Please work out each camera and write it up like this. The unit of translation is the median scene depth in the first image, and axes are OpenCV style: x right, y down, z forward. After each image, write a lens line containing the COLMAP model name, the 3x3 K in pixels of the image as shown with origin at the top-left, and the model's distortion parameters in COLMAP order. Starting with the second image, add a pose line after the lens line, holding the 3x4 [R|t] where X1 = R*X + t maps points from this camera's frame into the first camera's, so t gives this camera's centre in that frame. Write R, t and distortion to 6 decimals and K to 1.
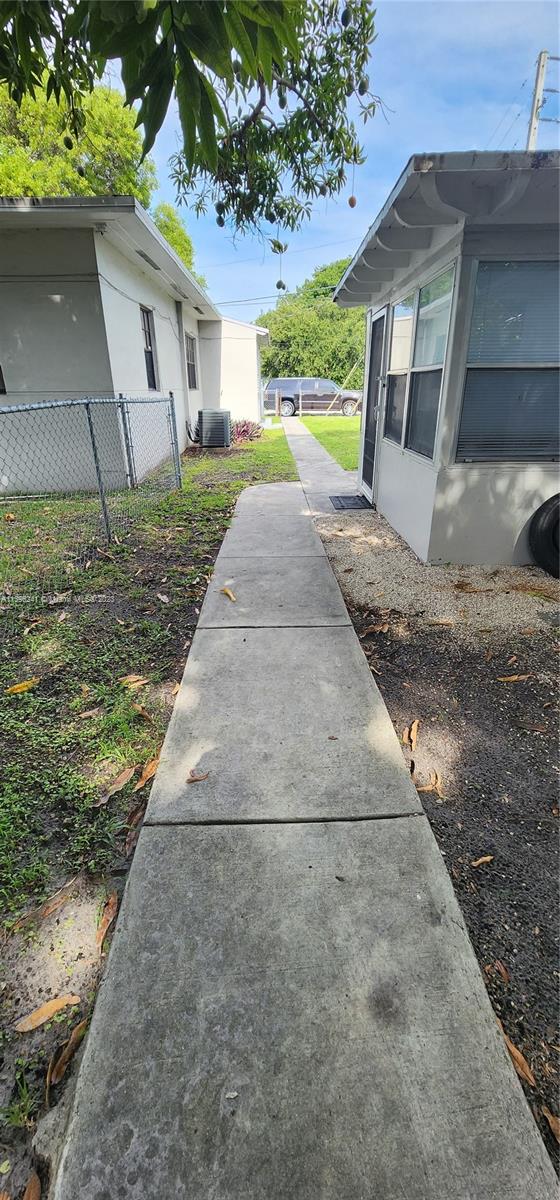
lens RADIAL K [[489.1, 0, 280.0], [0, 489.1, 600.0], [0, 0, 1]] dist [-0.000308, -0.000465]
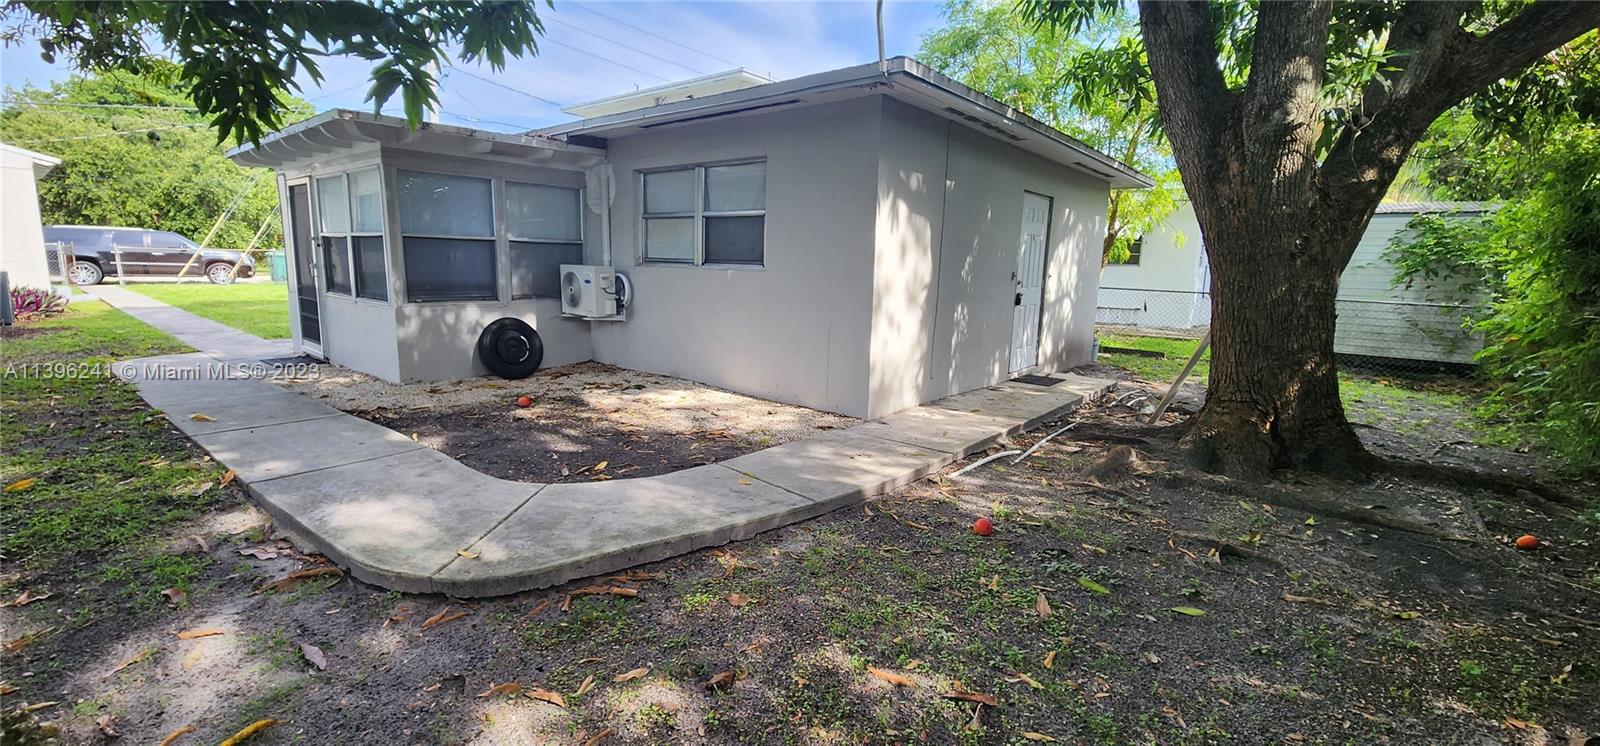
lens RADIAL K [[652.2, 0, 804.2], [0, 652.2, 369.7], [0, 0, 1]] dist [-0.000308, -0.000465]
pose [[0.637720, -0.101305, 0.763578, -0.209595], [0.276974, 0.955167, -0.104598, 0.242279], [-0.718748, 0.278195, 0.637188, -0.544323]]
